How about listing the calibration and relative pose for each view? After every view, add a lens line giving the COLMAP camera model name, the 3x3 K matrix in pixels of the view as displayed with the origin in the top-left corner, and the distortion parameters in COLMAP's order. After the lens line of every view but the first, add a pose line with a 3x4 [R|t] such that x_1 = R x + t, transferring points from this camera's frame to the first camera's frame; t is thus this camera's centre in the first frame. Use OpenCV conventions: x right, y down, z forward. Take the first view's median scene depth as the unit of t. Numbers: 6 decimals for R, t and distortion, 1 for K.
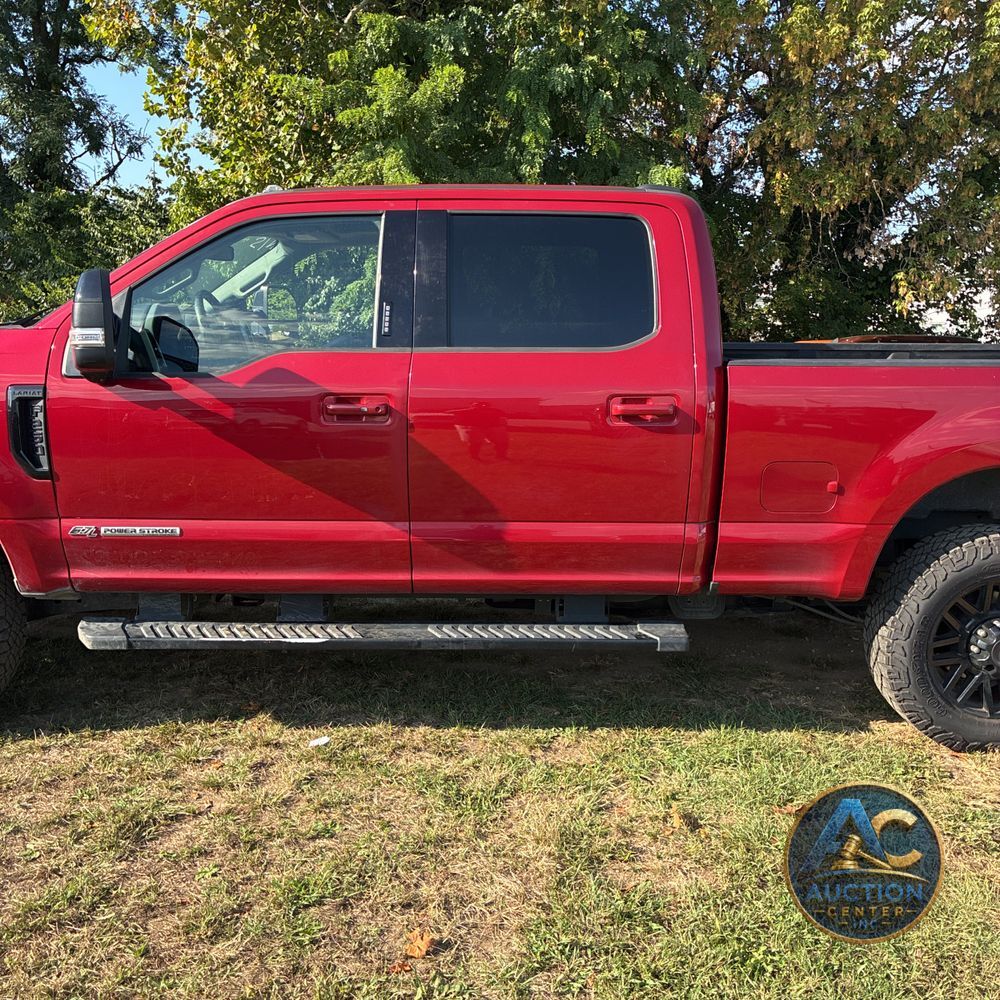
lens RADIAL K [[1024.6, 0, 504.9], [0, 1024.6, 504.3], [0, 0, 1]] dist [0.019711, 0.000000]
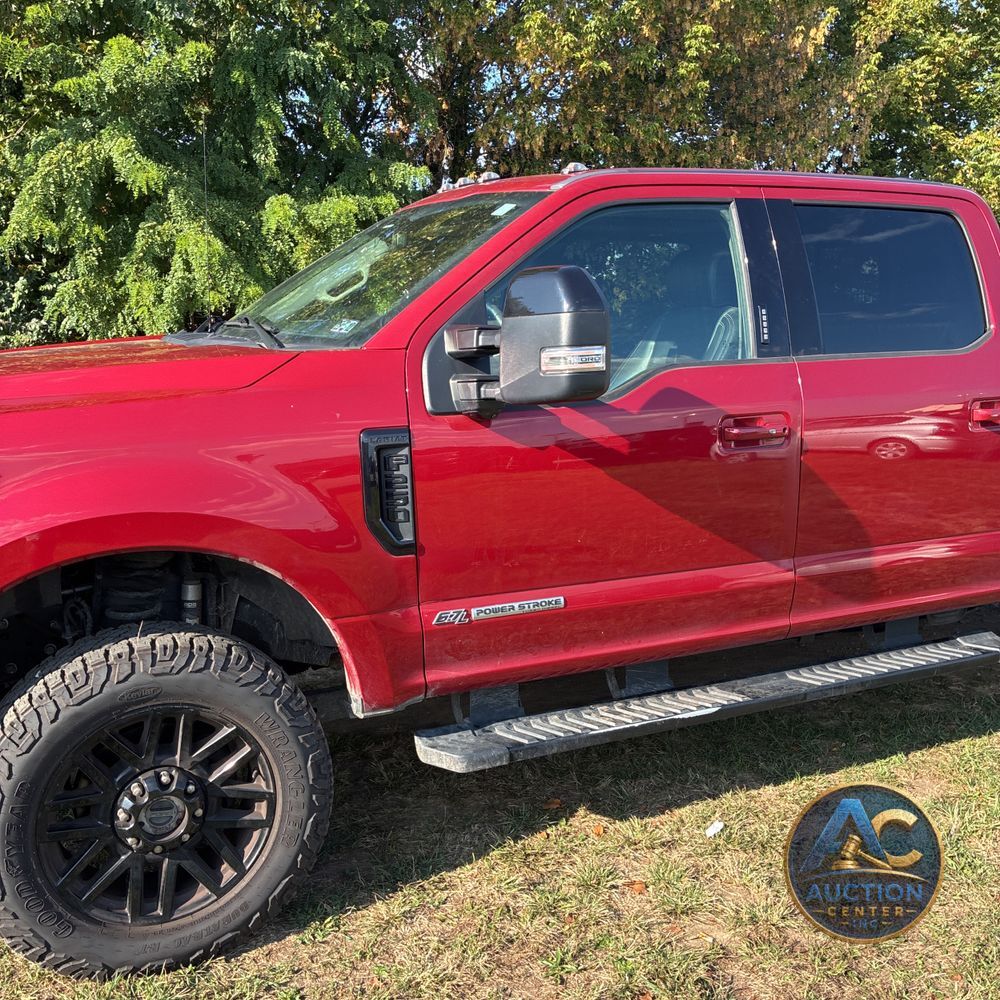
lens RADIAL K [[1024.6, 0, 491.6], [0, 1024.6, 502.9], [0, 0, 1]] dist [0.019711, 0.000000]
pose [[0.916705, -0.089508, 0.389410, -0.629570], [0.090063, 0.995793, 0.016873, -0.063385], [-0.389282, 0.019604, 0.920910, 0.283414]]
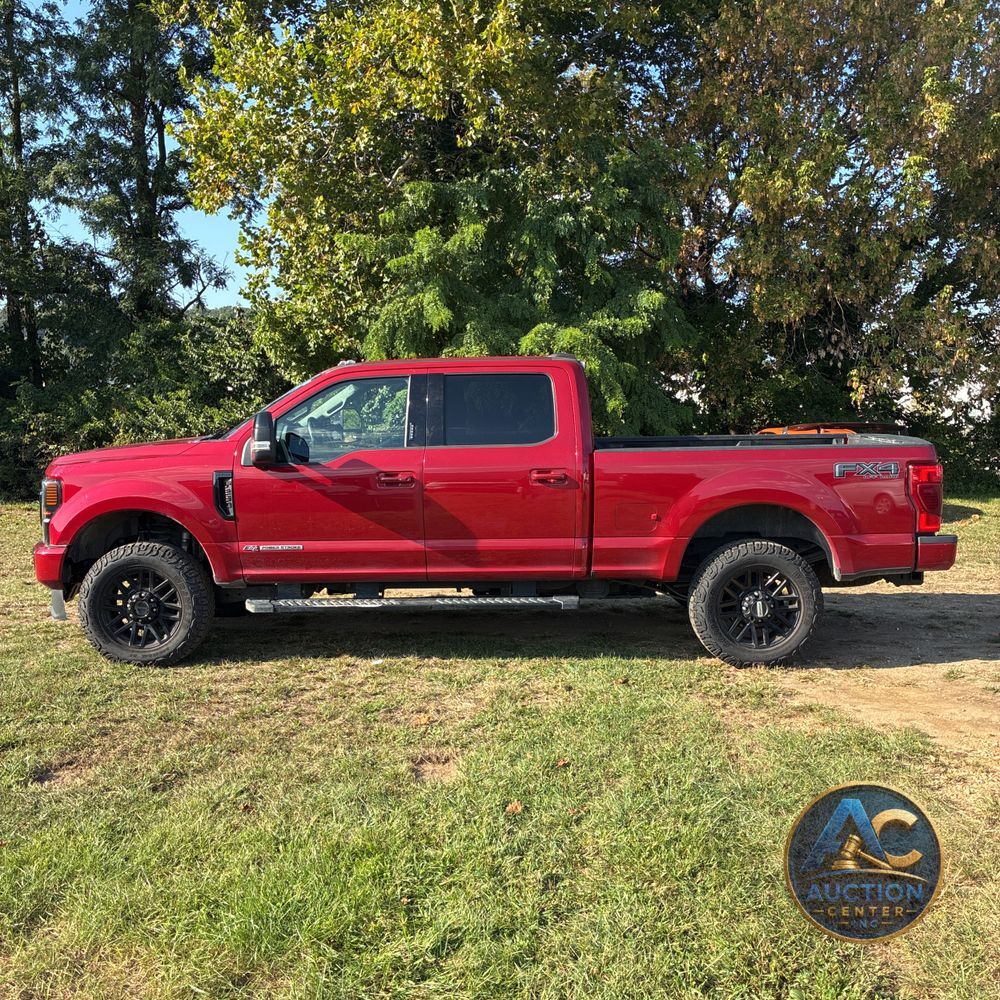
lens RADIAL K [[1024.6, 0, 502.4], [0, 1024.6, 522.1], [0, 0, 1]] dist [0.019711, 0.000000]
pose [[0.998406, -0.019172, -0.053087, 0.137362], [0.015513, 0.997530, -0.068502, 0.107159], [0.054269, 0.067570, 0.996238, -0.787042]]
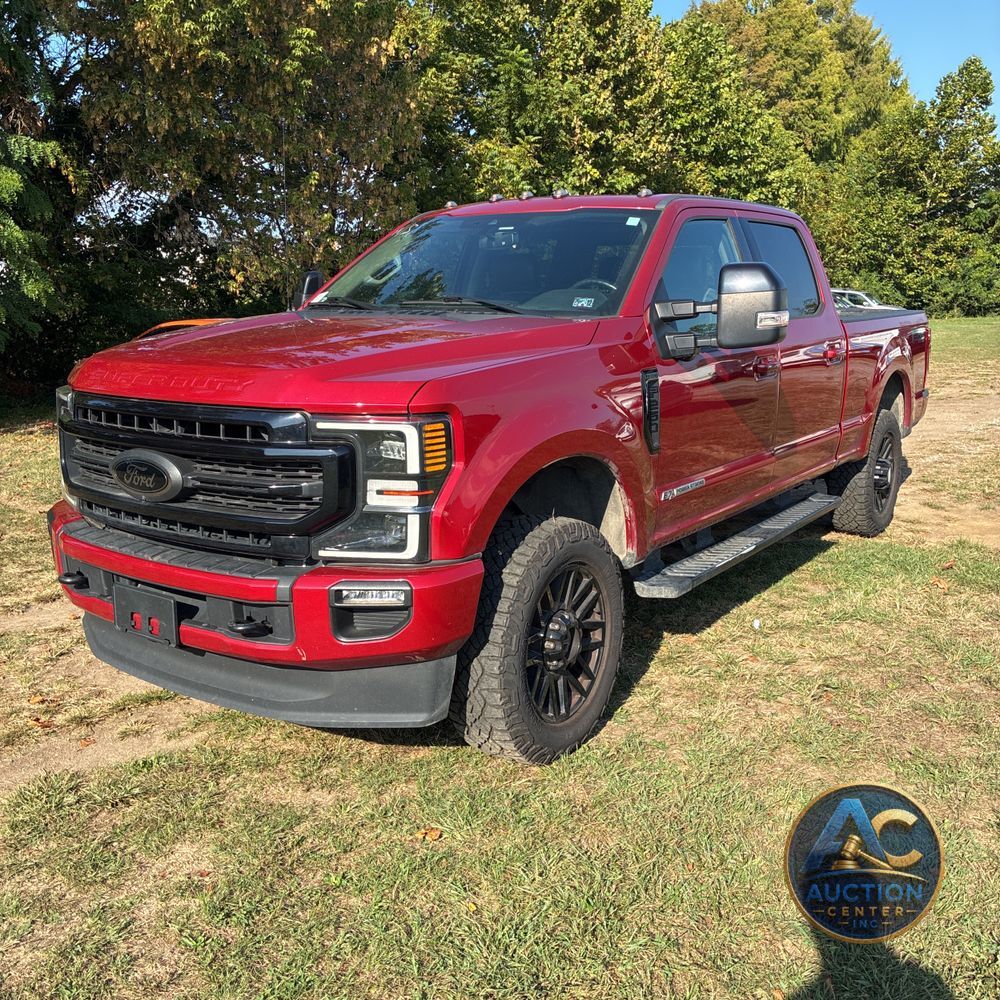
lens RADIAL K [[1024.6, 0, 505.6], [0, 1024.6, 493.3], [0, 0, 1]] dist [0.019711, 0.000000]
pose [[0.591541, -0.174715, 0.787118, -1.326735], [0.165936, 0.981722, 0.093205, -0.104178], [-0.789015, 0.075476, 0.609720, 0.430178]]
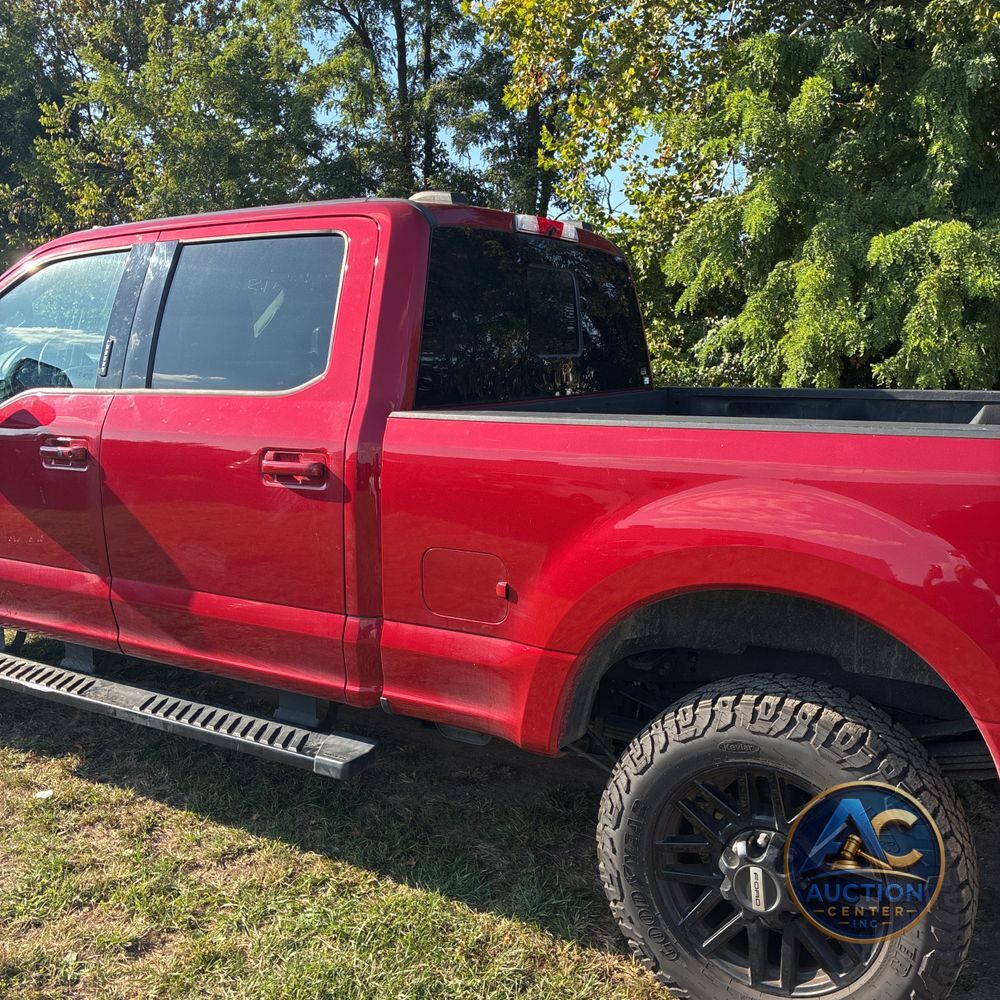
lens RADIAL K [[1024.6, 0, 506.2], [0, 1024.6, 503.2], [0, 0, 1]] dist [0.019711, 0.000000]
pose [[0.850880, 0.066994, -0.521071, 0.652348], [-0.088633, 0.995925, -0.016687, -0.061862], [0.517830, 0.060382, 0.853350, 0.370963]]
